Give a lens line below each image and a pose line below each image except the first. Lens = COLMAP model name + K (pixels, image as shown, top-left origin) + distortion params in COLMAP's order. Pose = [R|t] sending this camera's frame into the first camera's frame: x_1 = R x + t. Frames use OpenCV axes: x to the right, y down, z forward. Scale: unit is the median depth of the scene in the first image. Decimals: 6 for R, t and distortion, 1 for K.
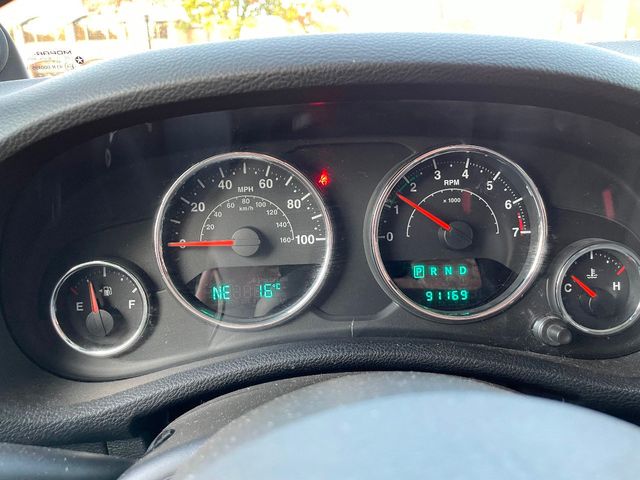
lens RADIAL K [[490.4, 0, 320.0], [0, 490.4, 240.0], [0, 0, 1]] dist [0.002224, -0.003810]
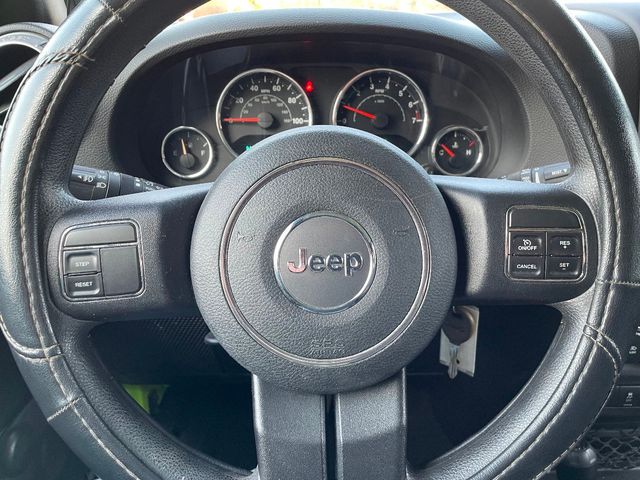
lens RADIAL K [[477.0, 0, 332.5], [0, 477.0, 241.1], [0, 0, 1]] dist [0.002842, -0.000029]
pose [[0.999533, 0.030333, -0.003571, 0.120146], [-0.029776, 0.993787, 0.107239, 0.252517], [0.006802, -0.107083, 0.994227, -0.818795]]
